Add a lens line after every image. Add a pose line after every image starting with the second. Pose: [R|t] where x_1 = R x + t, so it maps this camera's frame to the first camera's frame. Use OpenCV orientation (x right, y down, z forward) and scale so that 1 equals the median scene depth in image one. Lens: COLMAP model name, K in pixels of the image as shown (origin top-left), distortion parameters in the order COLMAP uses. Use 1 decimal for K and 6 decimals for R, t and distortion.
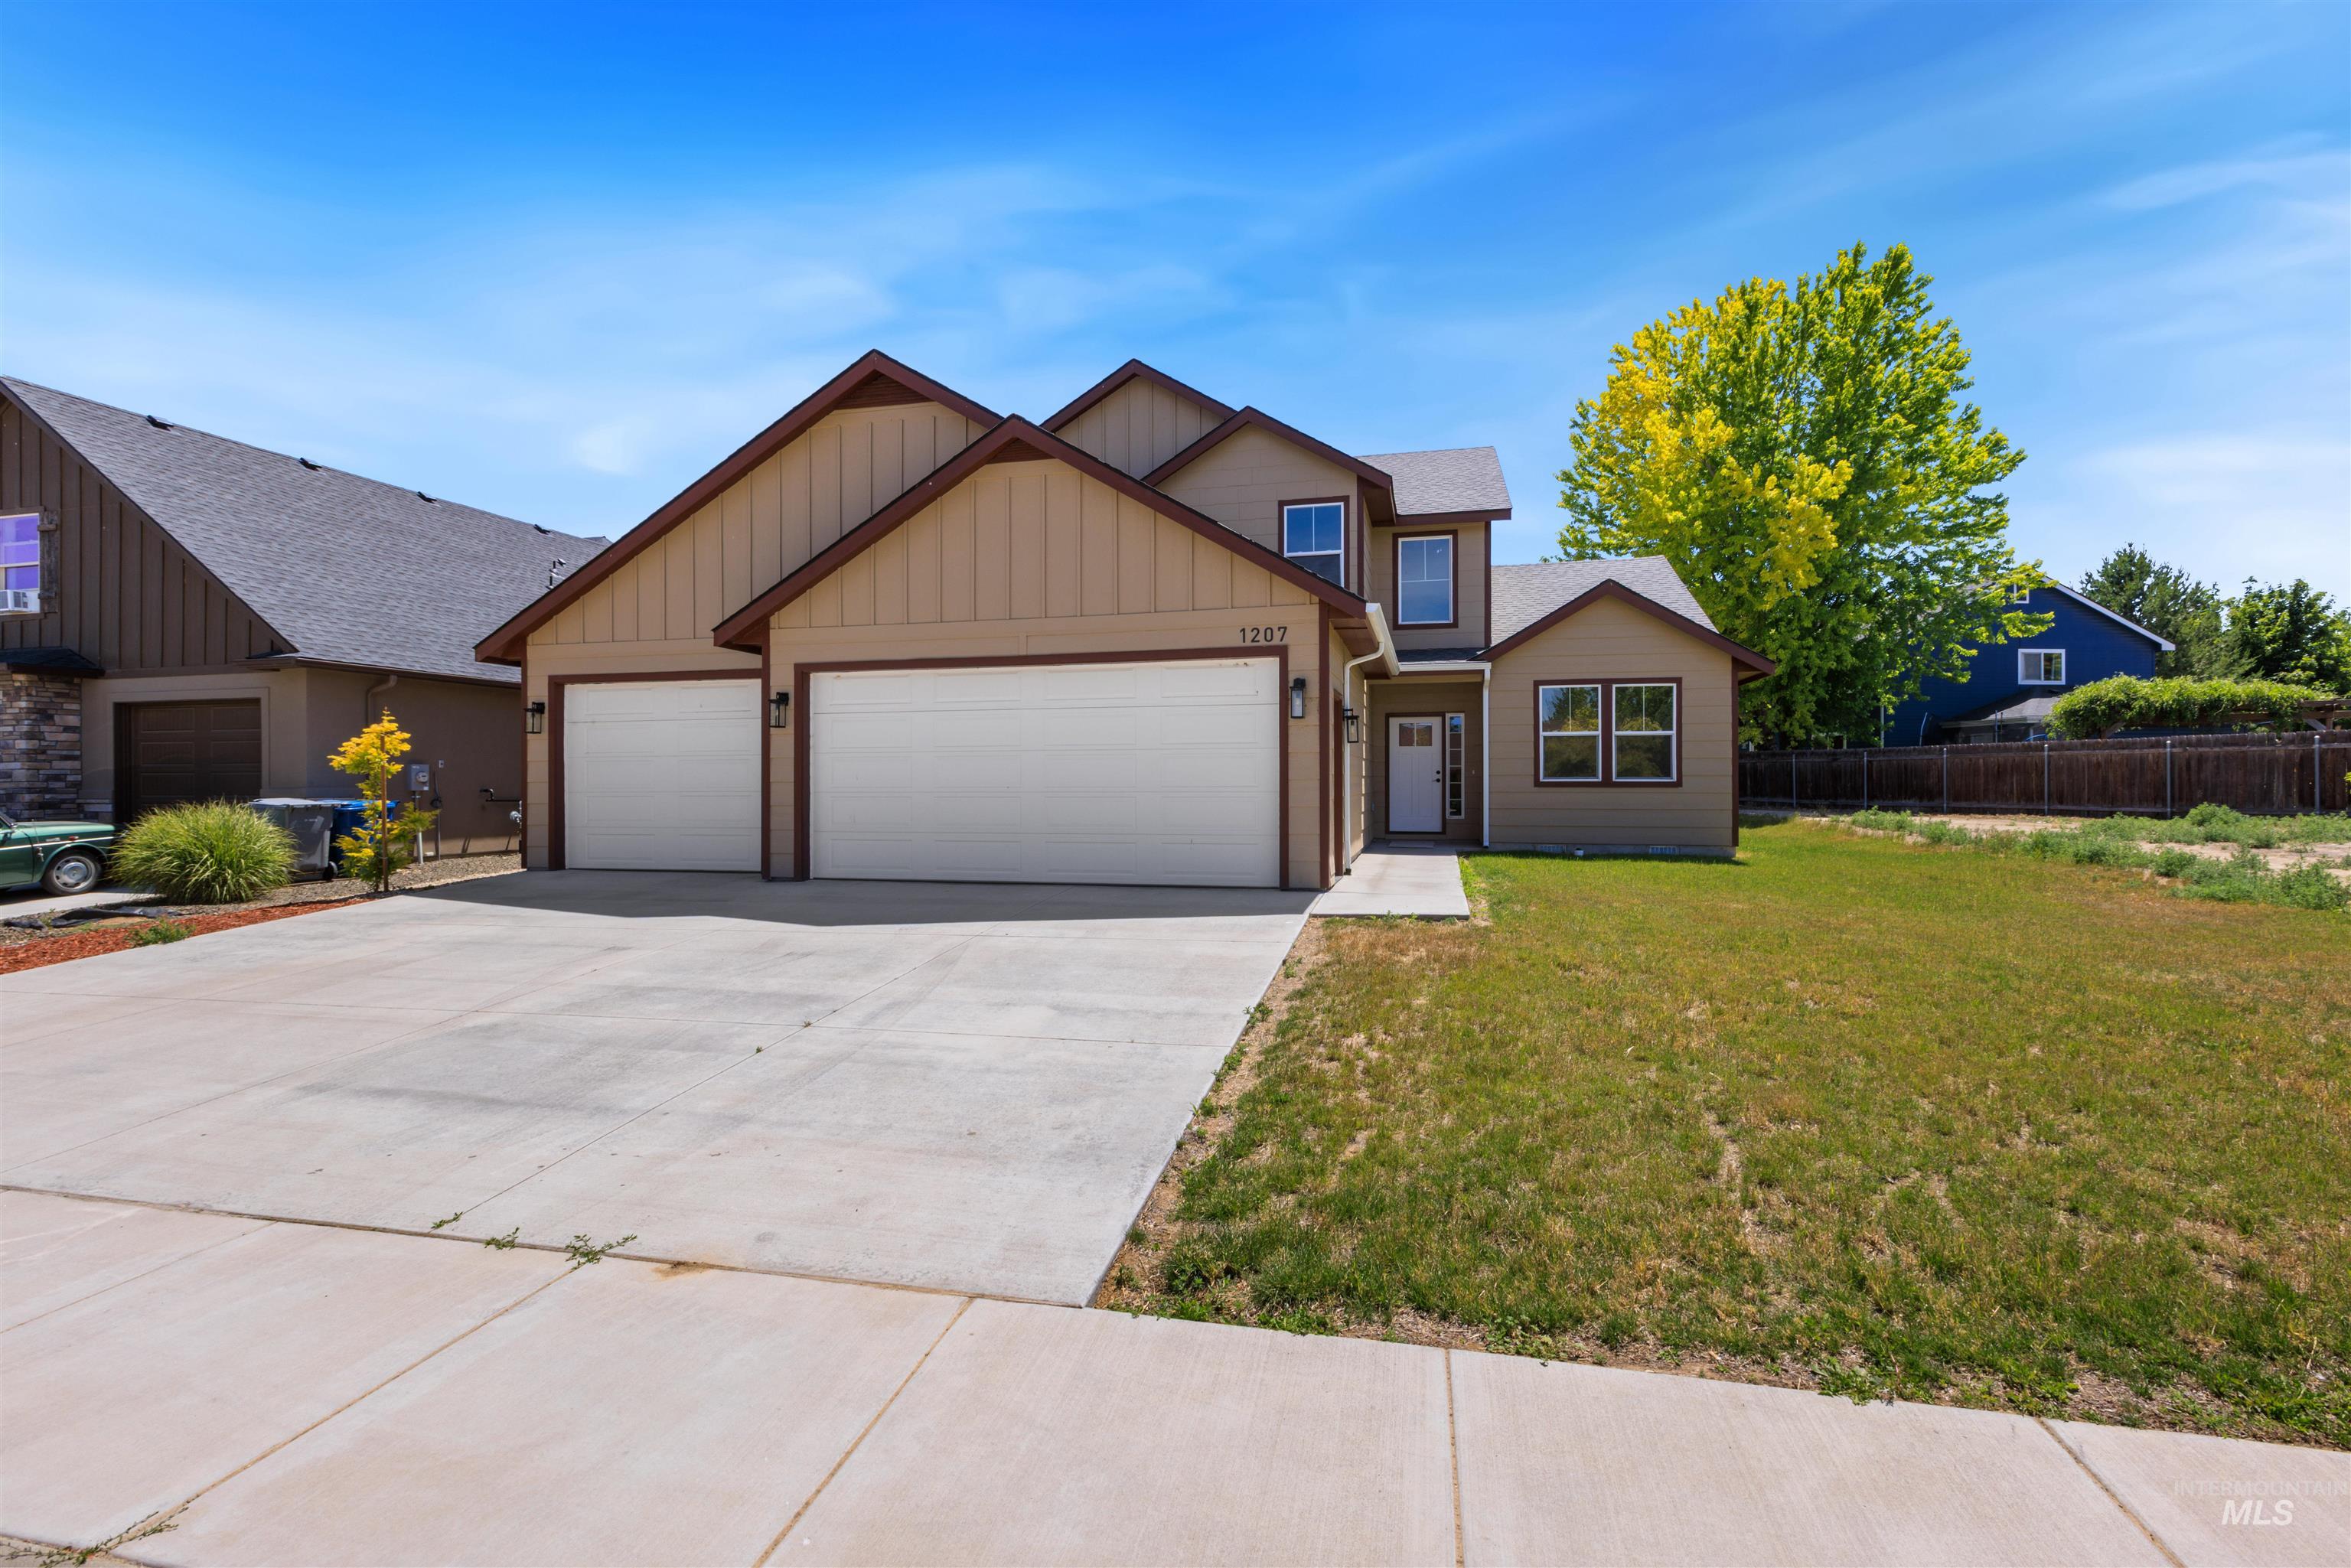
lens RADIAL K [[1040.5, 0, 1165.4], [0, 1040.5, 792.6], [0, 0, 1]] dist [0.017099, -0.006821]
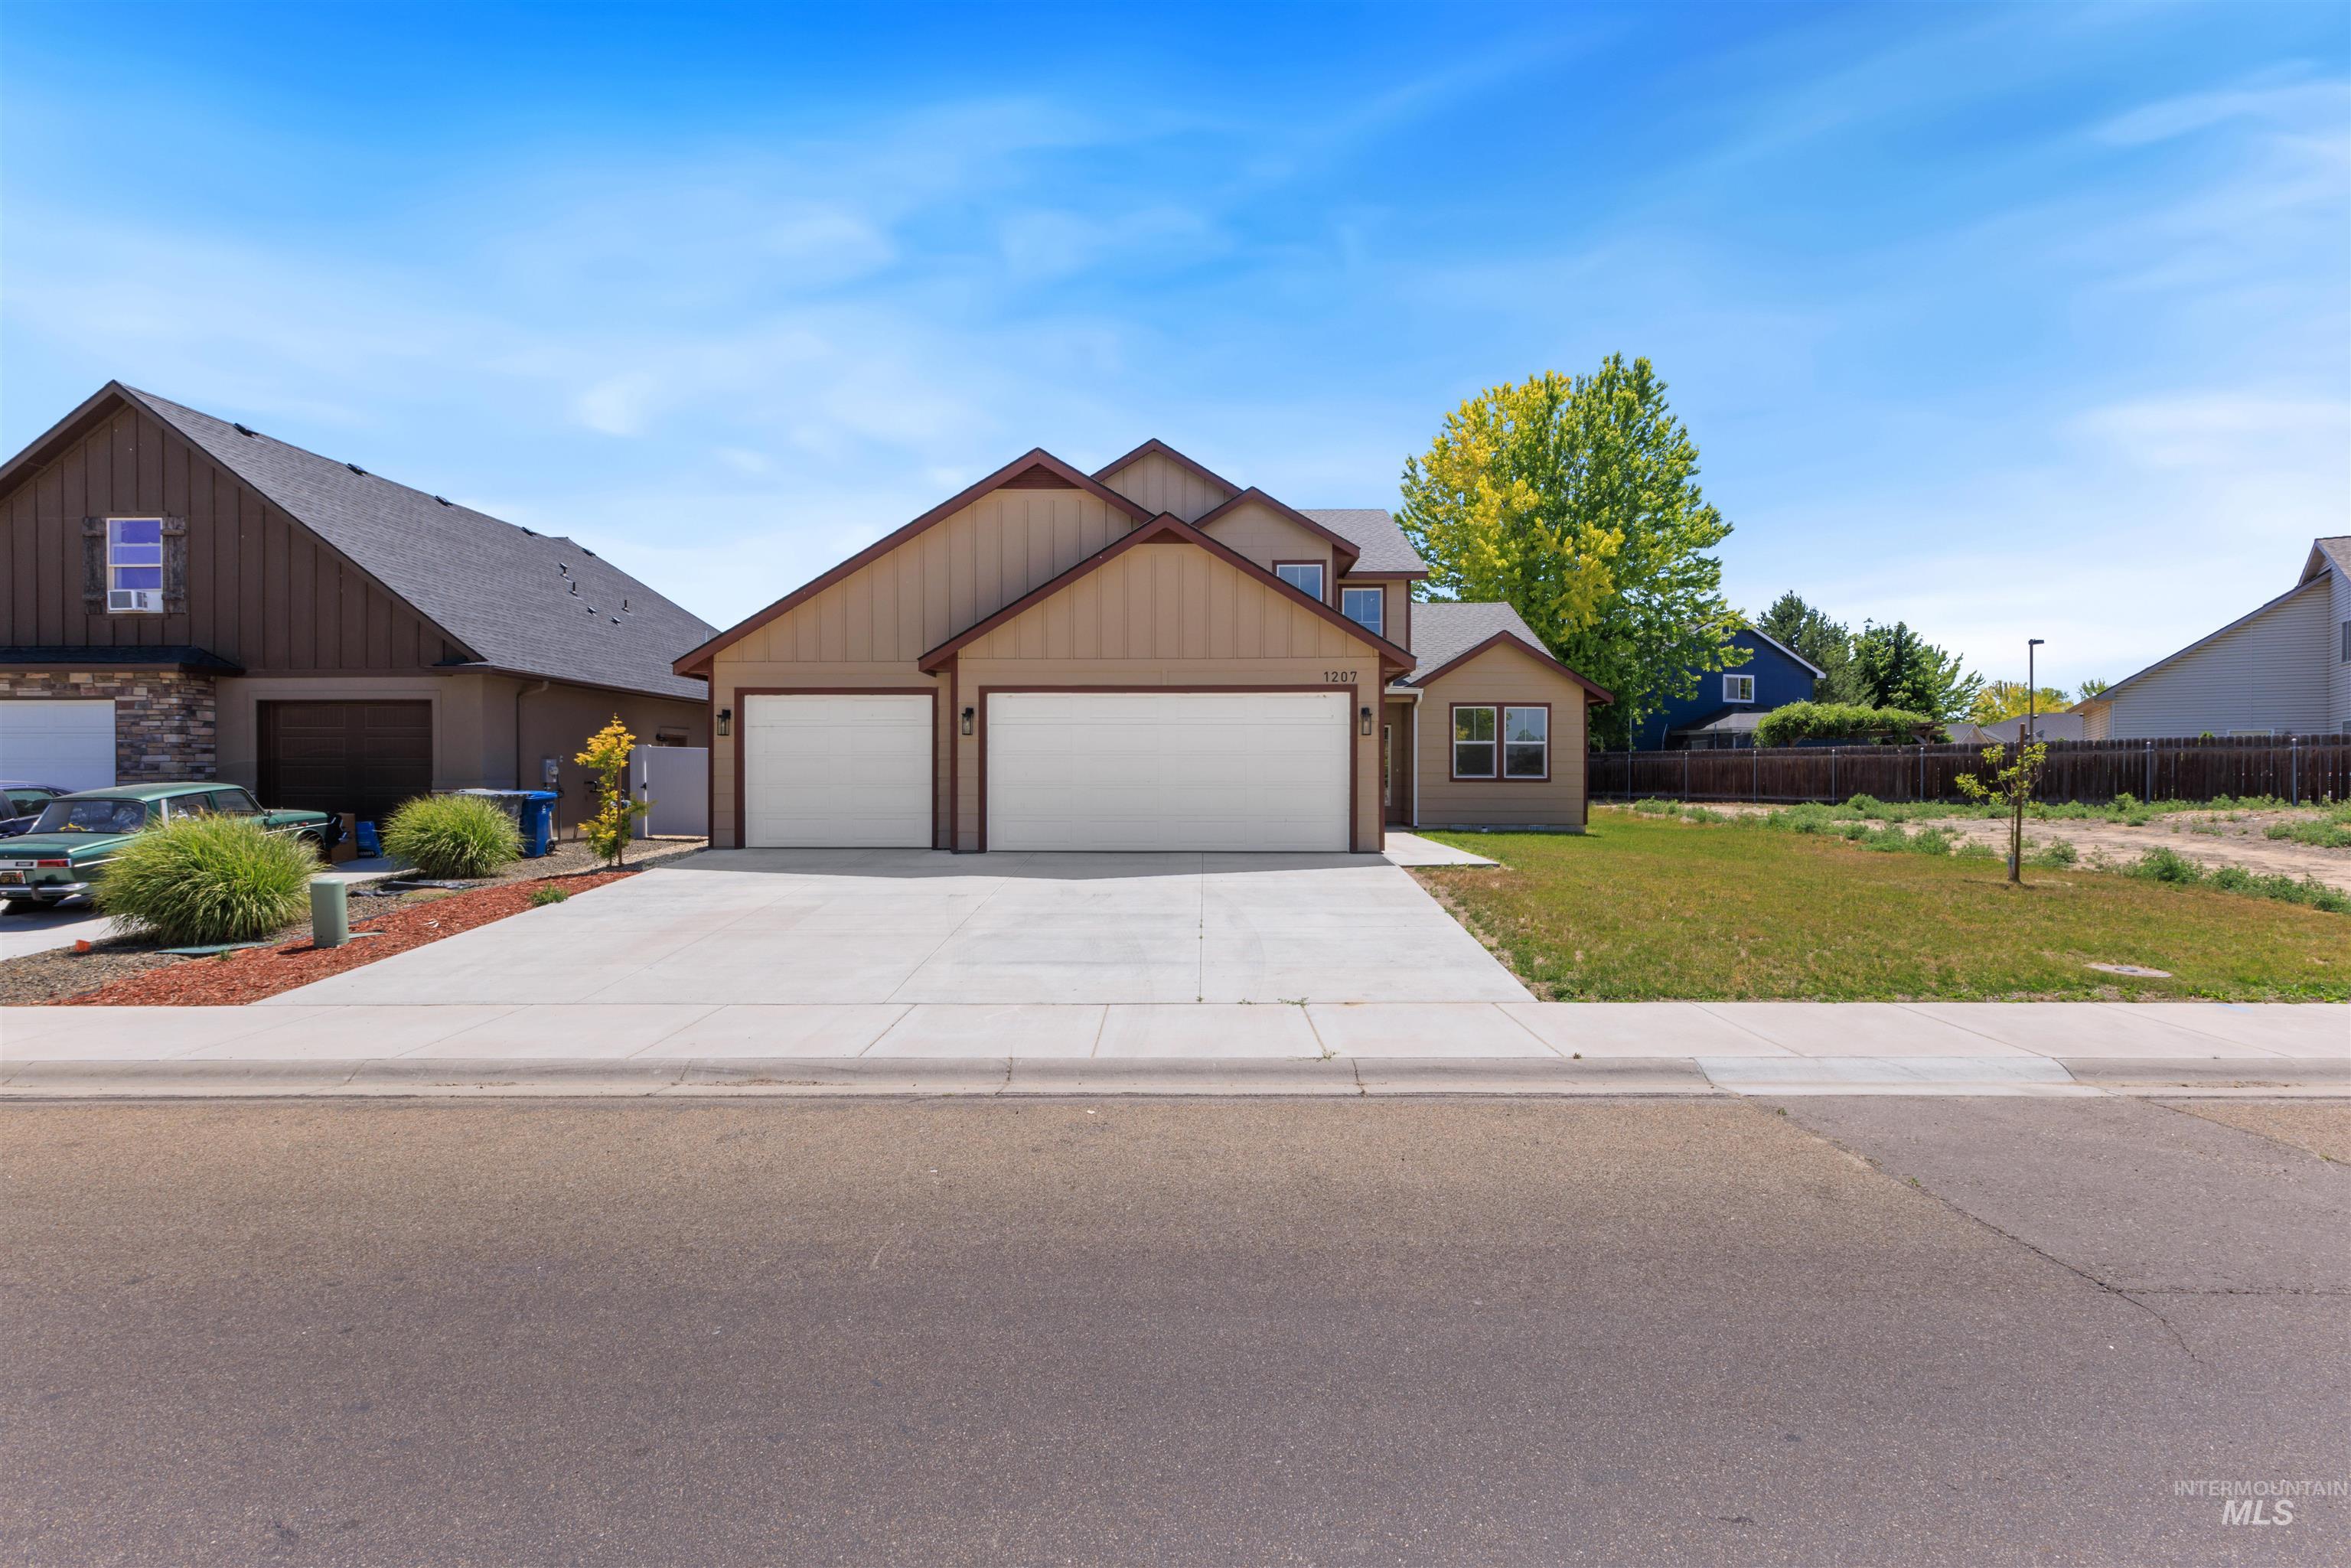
lens RADIAL K [[1041.5, 0, 1175.5], [0, 1041.5, 784.0], [0, 0, 1]] dist [0.012389, -0.000095]
pose [[0.975434, 0.002215, 0.220280, -0.235924], [-0.001984, 0.999997, -0.001270, -0.000108], [-0.220282, 0.000802, 0.975436, -0.189915]]
